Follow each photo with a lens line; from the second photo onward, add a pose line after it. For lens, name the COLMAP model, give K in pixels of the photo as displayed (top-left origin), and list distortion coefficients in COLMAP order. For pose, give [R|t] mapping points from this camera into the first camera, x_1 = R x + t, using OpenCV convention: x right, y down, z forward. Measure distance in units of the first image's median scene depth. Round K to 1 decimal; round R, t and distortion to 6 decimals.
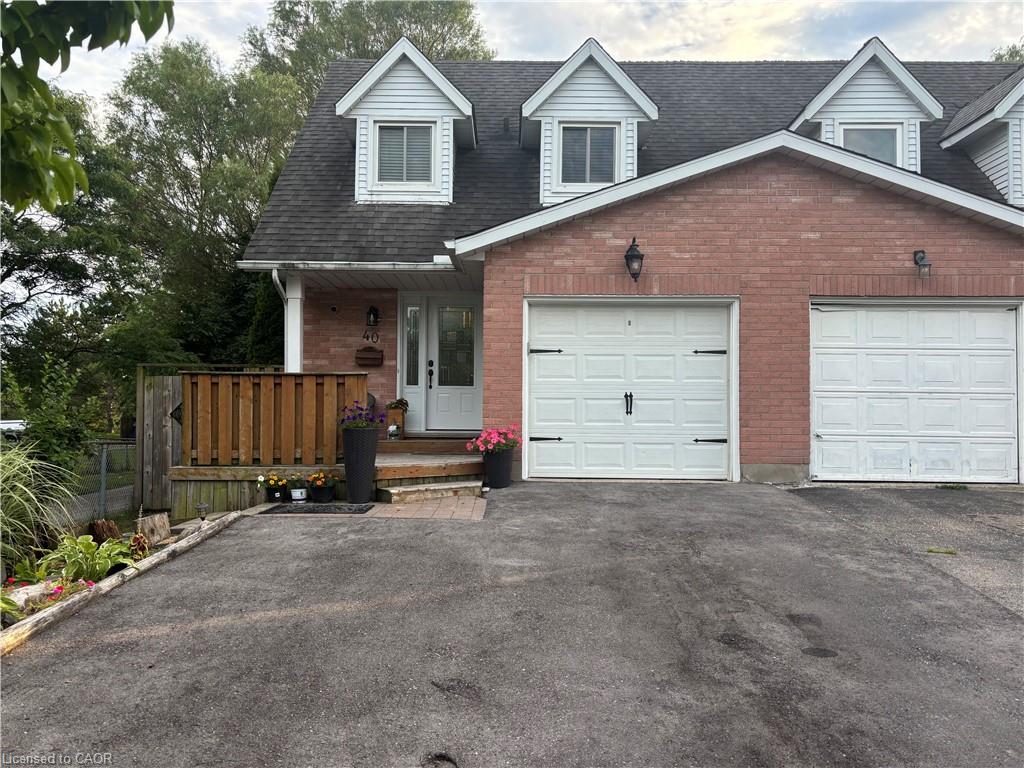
lens RADIAL K [[798.1, 0, 519.3], [0, 798.1, 392.8], [0, 0, 1]] dist [0.071150, -0.065126]
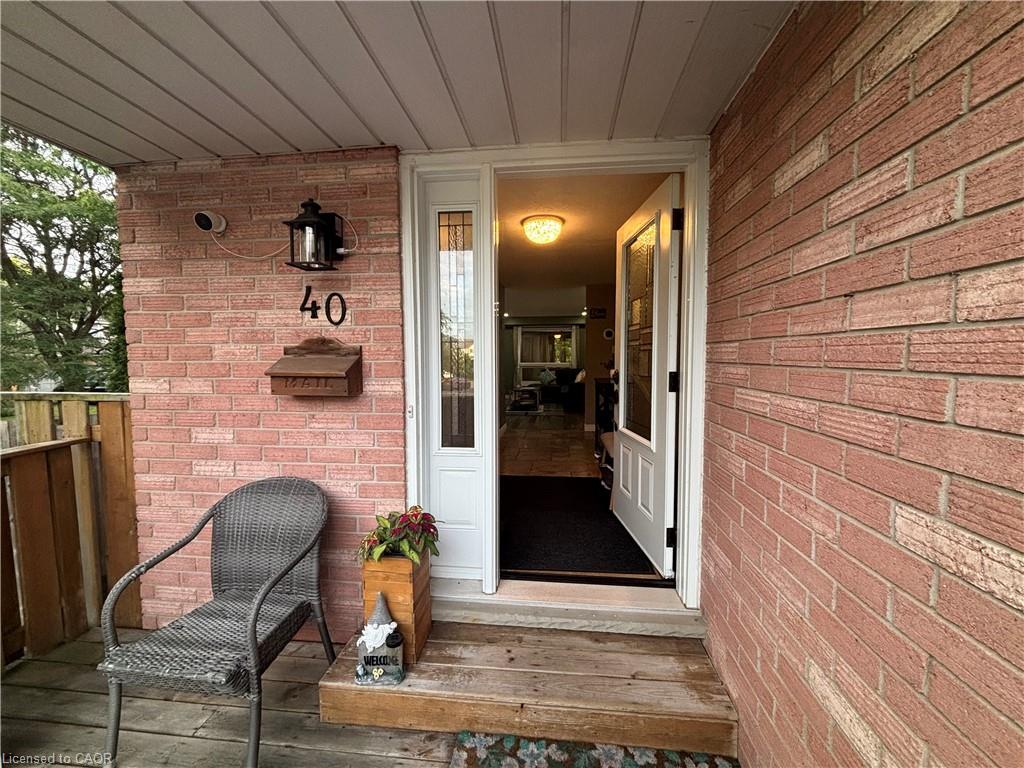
lens RADIAL K [[414.1, 0, 508.8], [0, 414.1, 381.4], [0, 0, 1]] dist [-0.001266, 0.001523]
pose [[0.992119, -0.005374, -0.125182, -0.091064], [0.015911, 0.996396, 0.083321, -0.052929], [0.124283, -0.084657, 0.988629, 0.842247]]
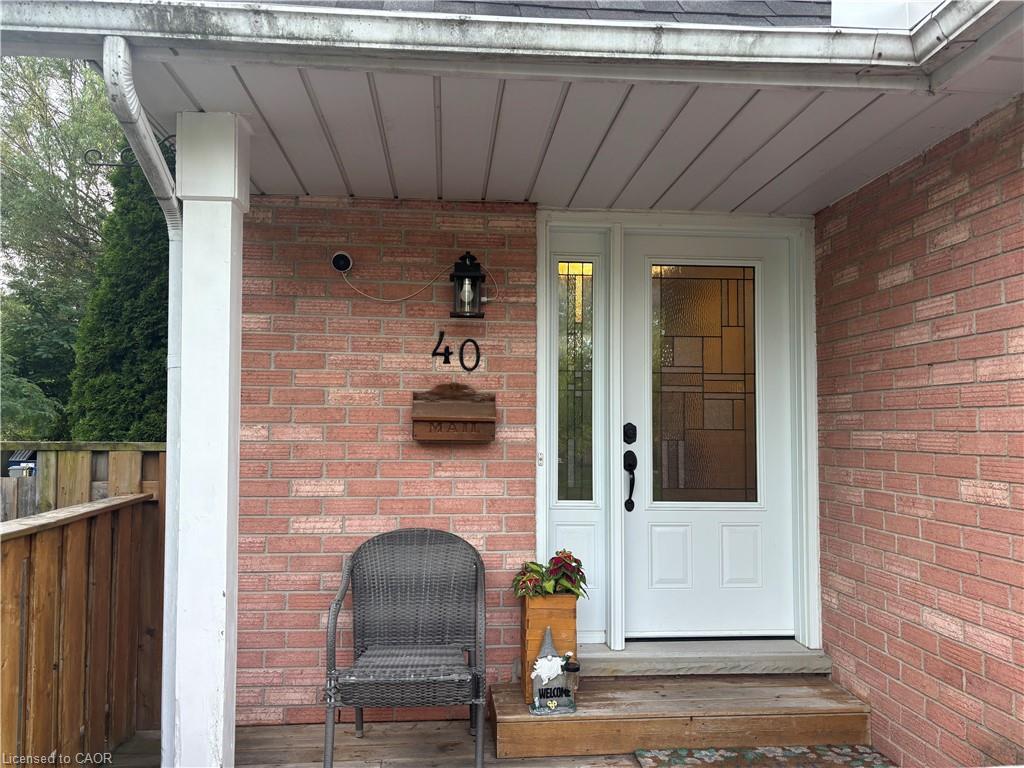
lens RADIAL K [[798.1, 0, 501.7], [0, 798.1, 386.8], [0, 0, 1]] dist [0.071150, -0.065126]
pose [[0.997473, 0.001873, 0.071026, -0.190159], [0.000132, 0.999602, -0.028225, -0.047433], [-0.071051, 0.028163, 0.997075, 0.683793]]
